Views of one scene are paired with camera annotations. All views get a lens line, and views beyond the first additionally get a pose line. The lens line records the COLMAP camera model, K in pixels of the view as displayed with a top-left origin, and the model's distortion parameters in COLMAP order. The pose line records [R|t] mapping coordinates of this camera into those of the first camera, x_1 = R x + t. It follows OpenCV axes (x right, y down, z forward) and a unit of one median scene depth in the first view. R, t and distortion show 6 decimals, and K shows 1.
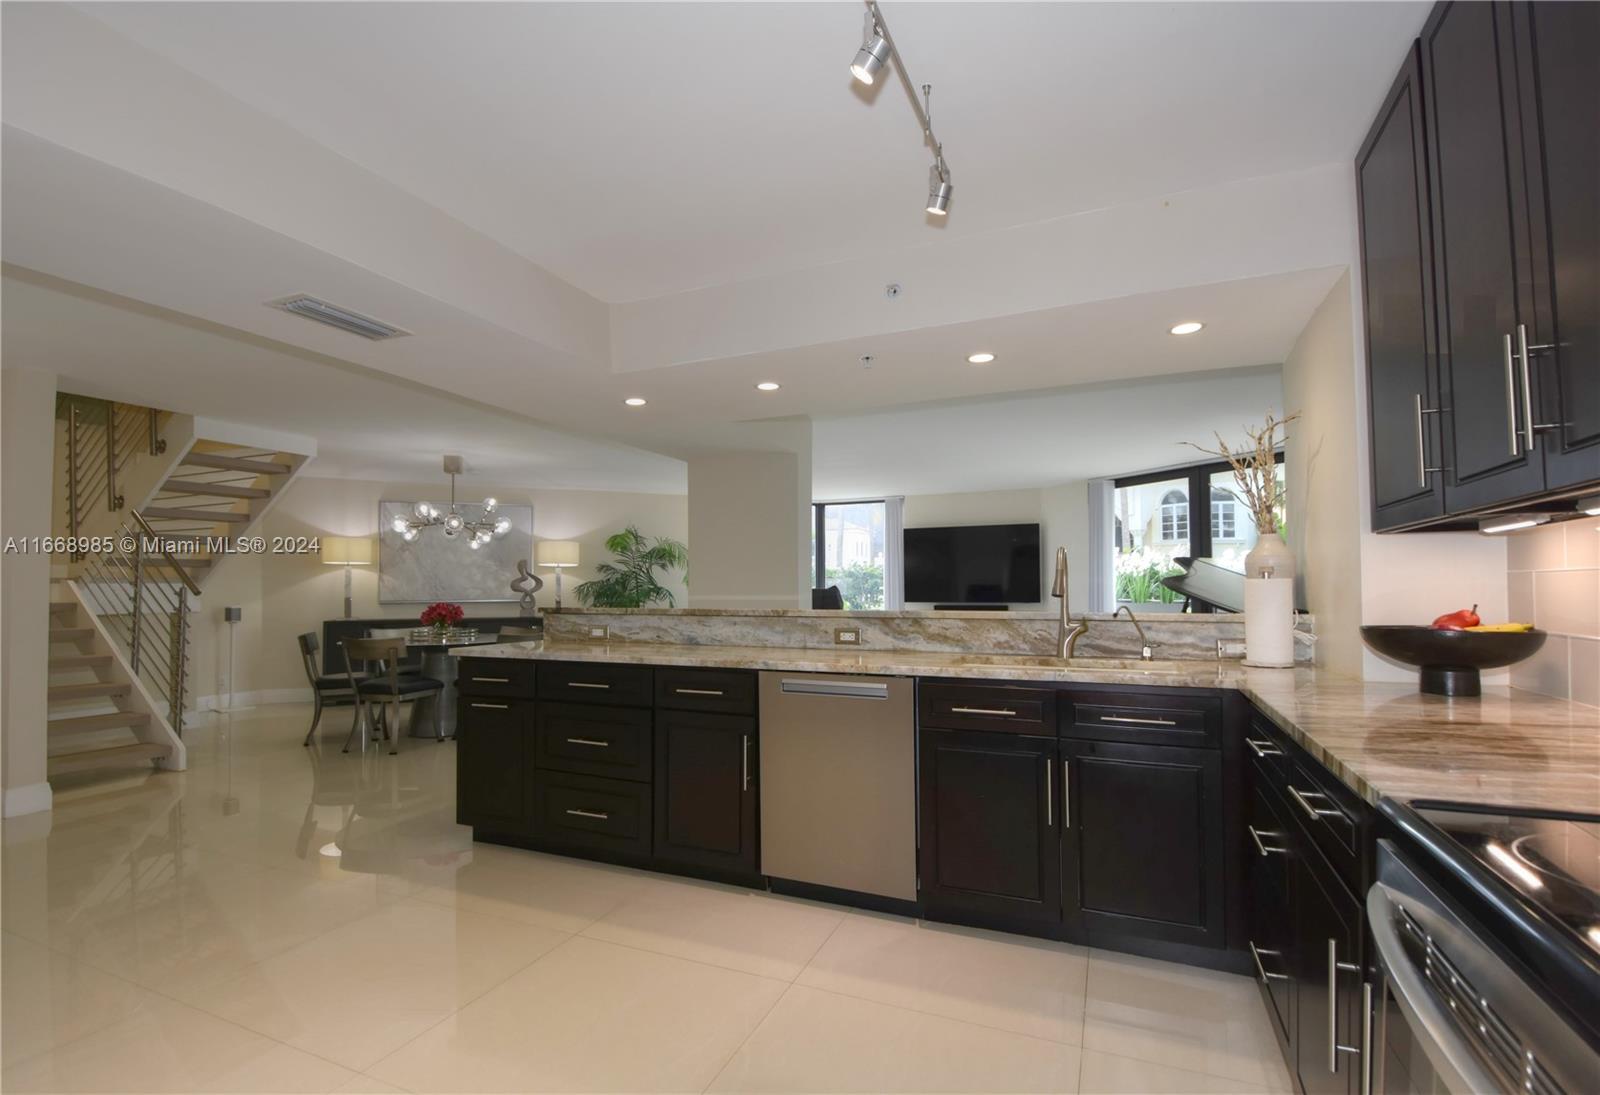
lens RADIAL K [[740.6, 0, 784.6], [0, 740.6, 559.6], [0, 0, 1]] dist [0.000444, -0.000170]
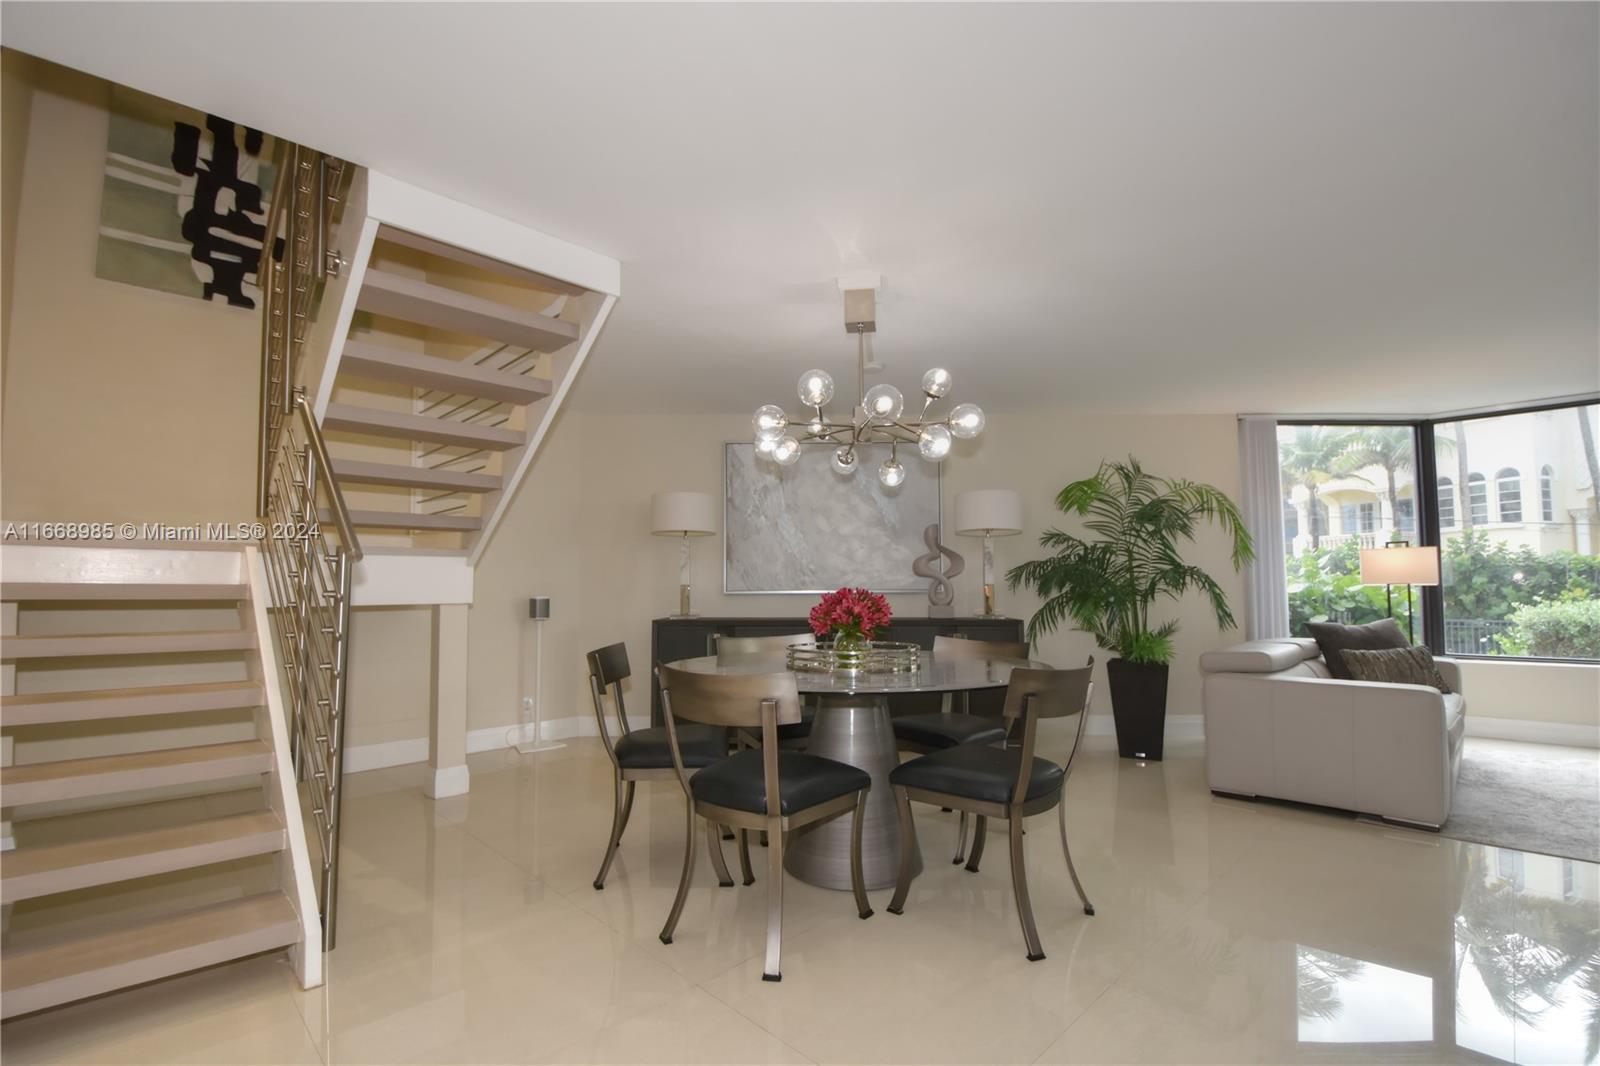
lens RADIAL K [[711.1, 0, 800.5], [0, 711.1, 556.4], [0, 0, 1]] dist [0.022640, -0.029770]
pose [[0.925543, -0.015267, -0.378334, -0.256046], [0.013448, 0.999882, -0.007449, 0.032813], [0.378403, 0.001807, 0.925639, 0.454888]]
